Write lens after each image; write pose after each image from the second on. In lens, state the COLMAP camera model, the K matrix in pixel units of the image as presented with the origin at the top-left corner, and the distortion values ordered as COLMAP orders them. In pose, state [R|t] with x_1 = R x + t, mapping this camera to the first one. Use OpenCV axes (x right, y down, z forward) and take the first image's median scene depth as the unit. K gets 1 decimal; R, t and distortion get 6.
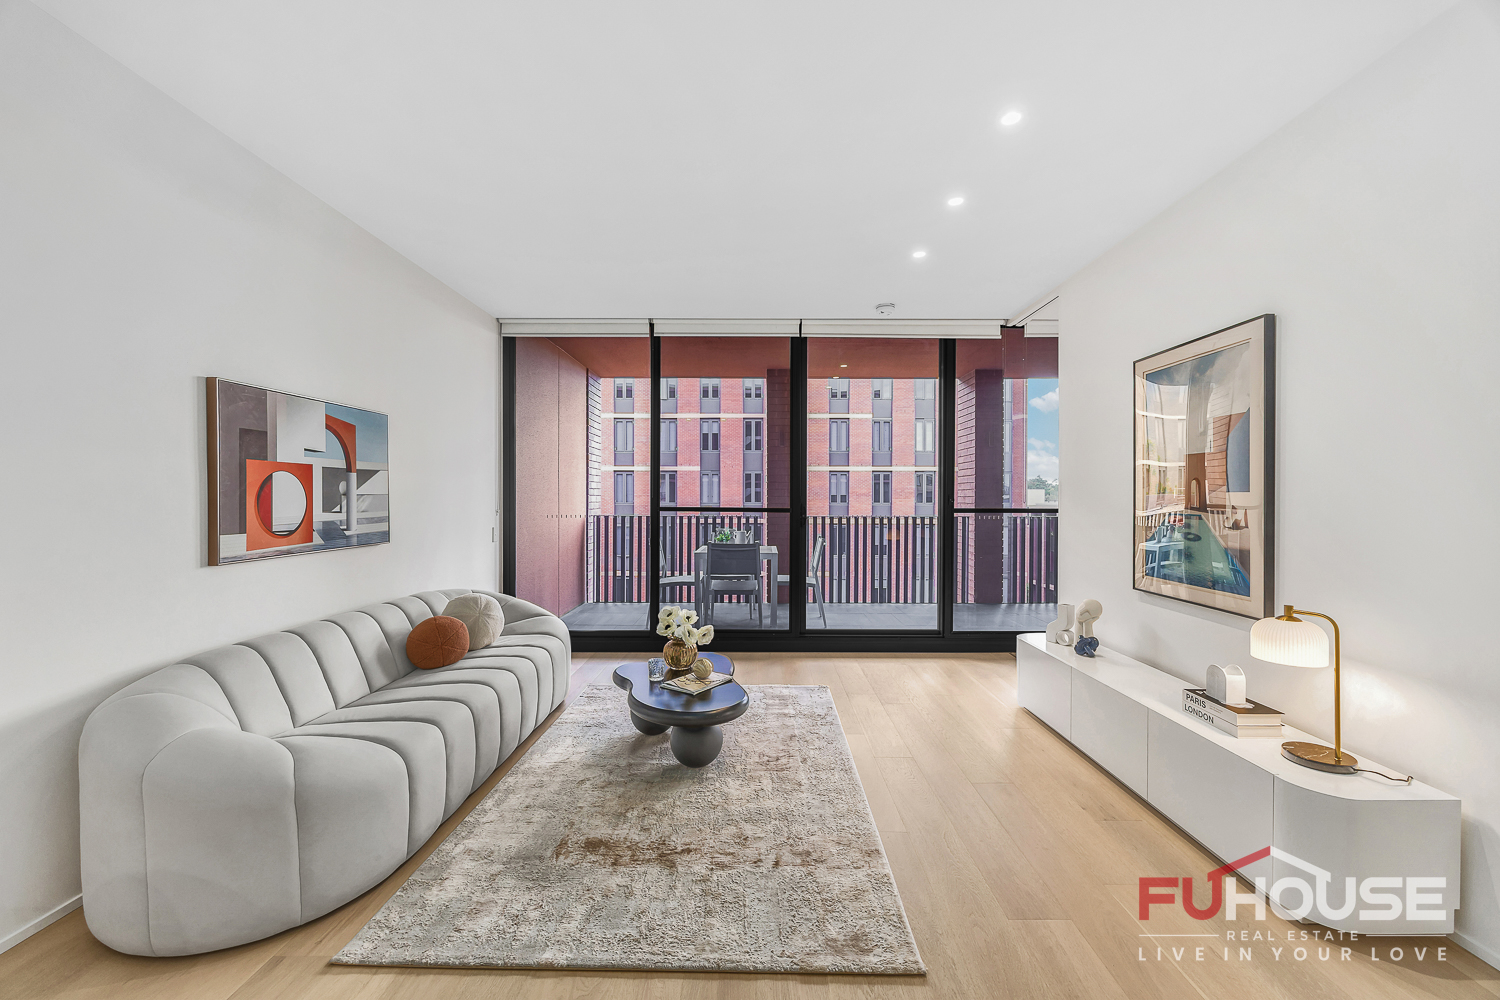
lens RADIAL K [[572.2, 0, 755.0], [0, 572.2, 501.0], [0, 0, 1]] dist [-0.002587, 0.000040]
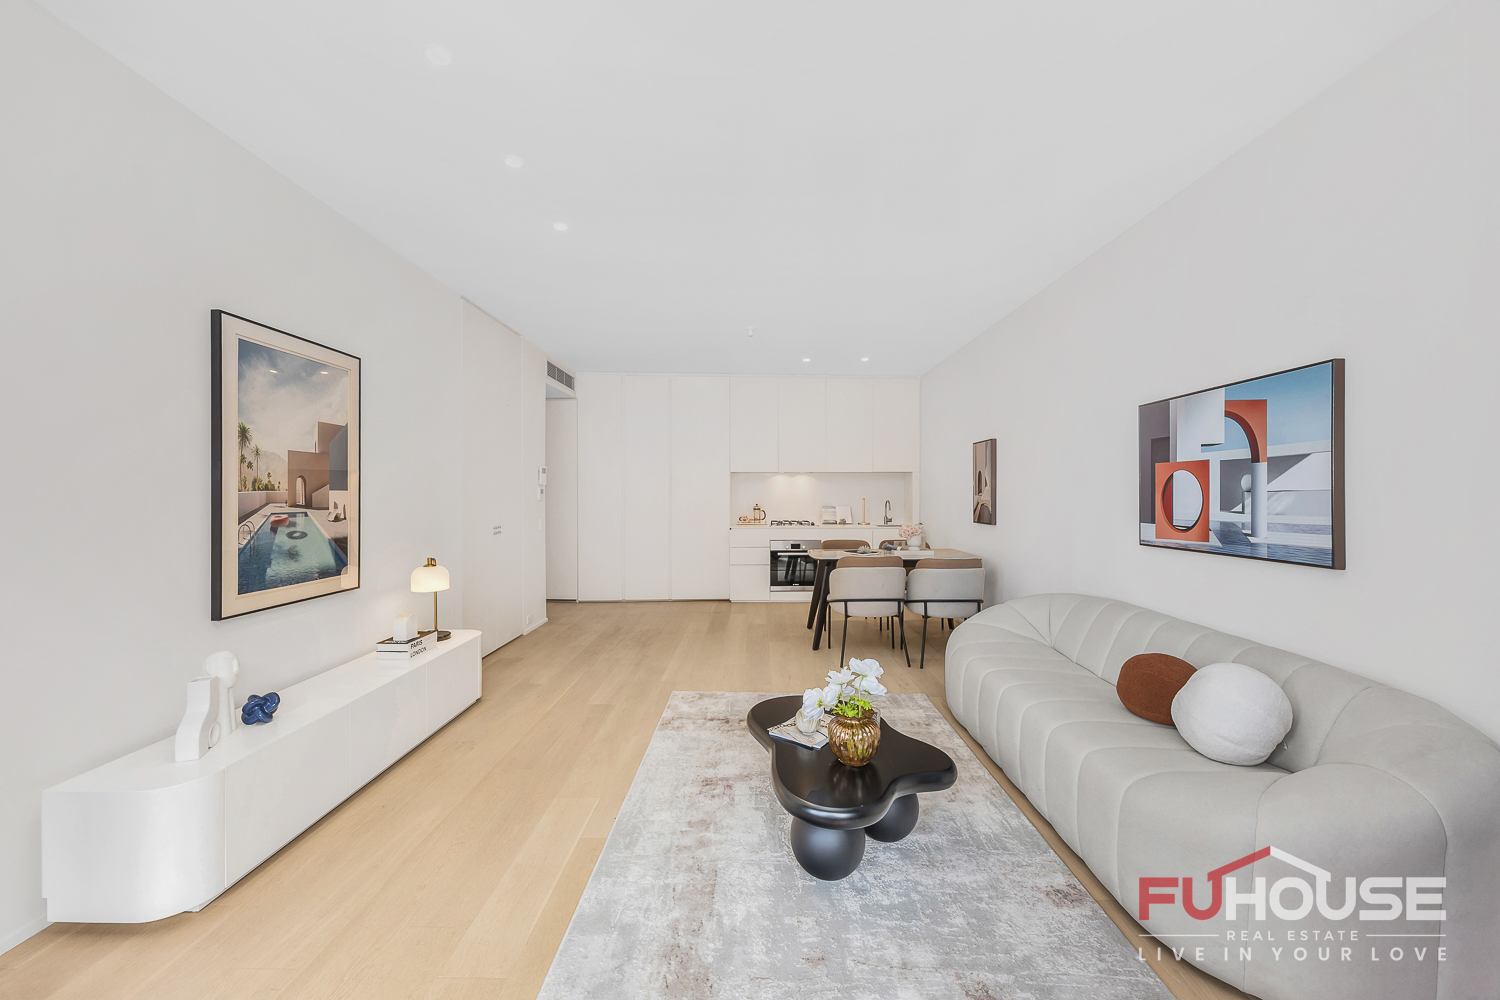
lens RADIAL K [[572.2, 0, 758.9], [0, 572.2, 494.0], [0, 0, 1]] dist [-0.002587, 0.000040]
pose [[-0.999944, 0.000578, -0.010586, -0.023863], [0.000492, 0.999967, 0.008099, -0.014299], [0.010590, 0.008094, -0.999911, 1.815926]]
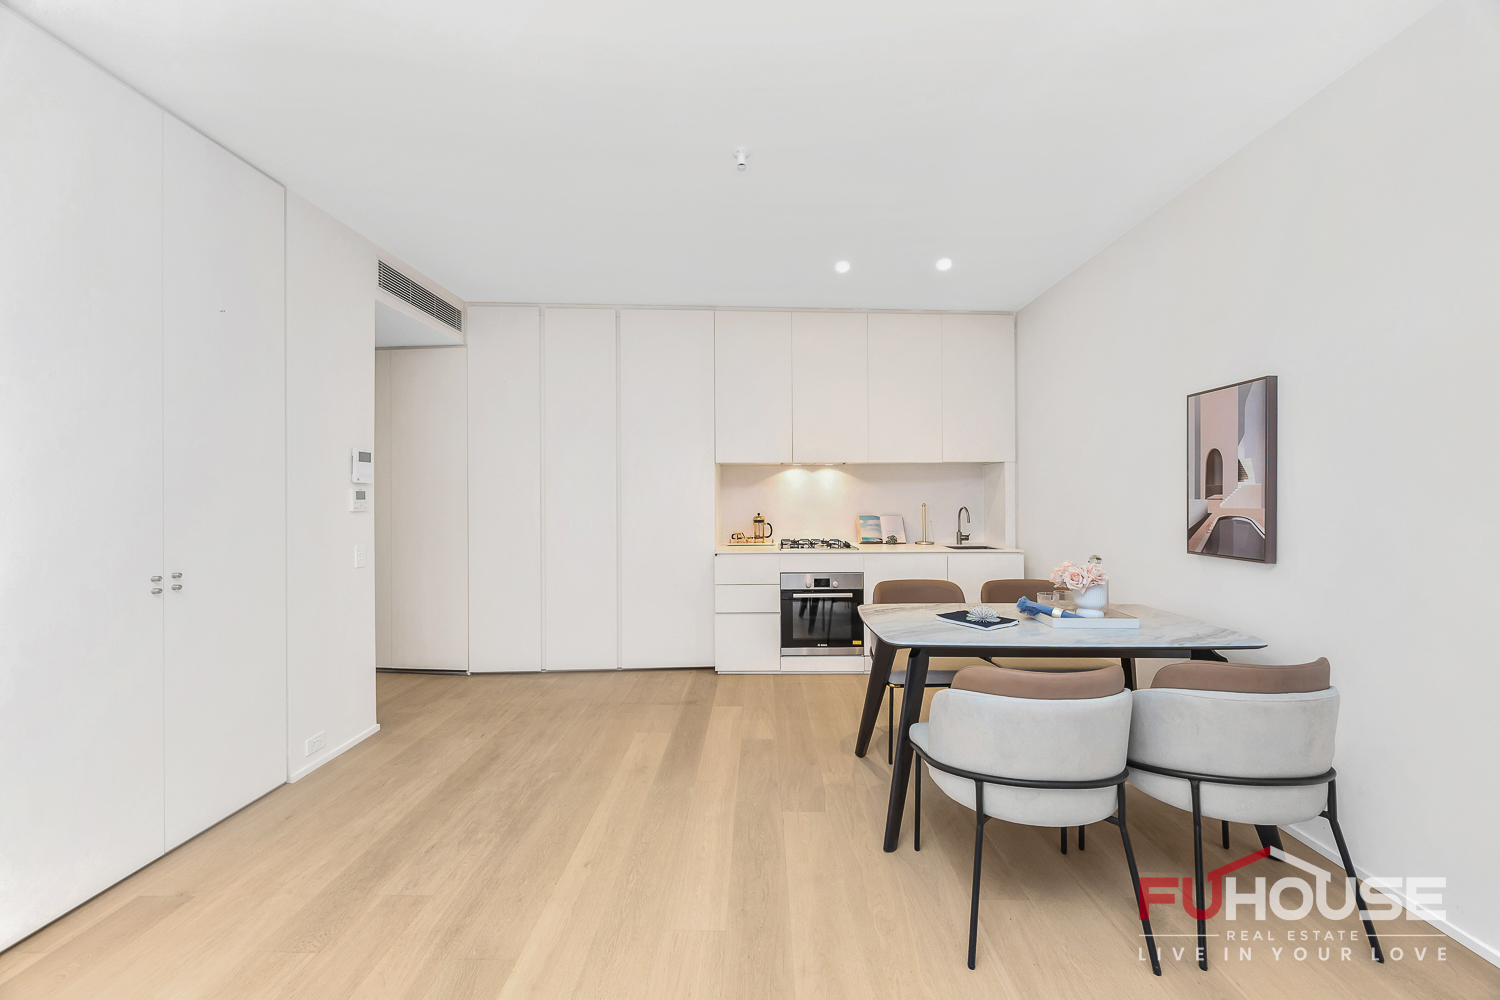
lens RADIAL K [[572.2, 0, 756.9], [0, 572.2, 501.3], [0, 0, 1]] dist [-0.002587, 0.000040]
pose [[-0.999989, 0.004621, -0.000775, -0.035922], [0.004608, 0.999873, 0.015246, -0.008816], [0.000845, 0.015242, -0.999883, 0.898104]]
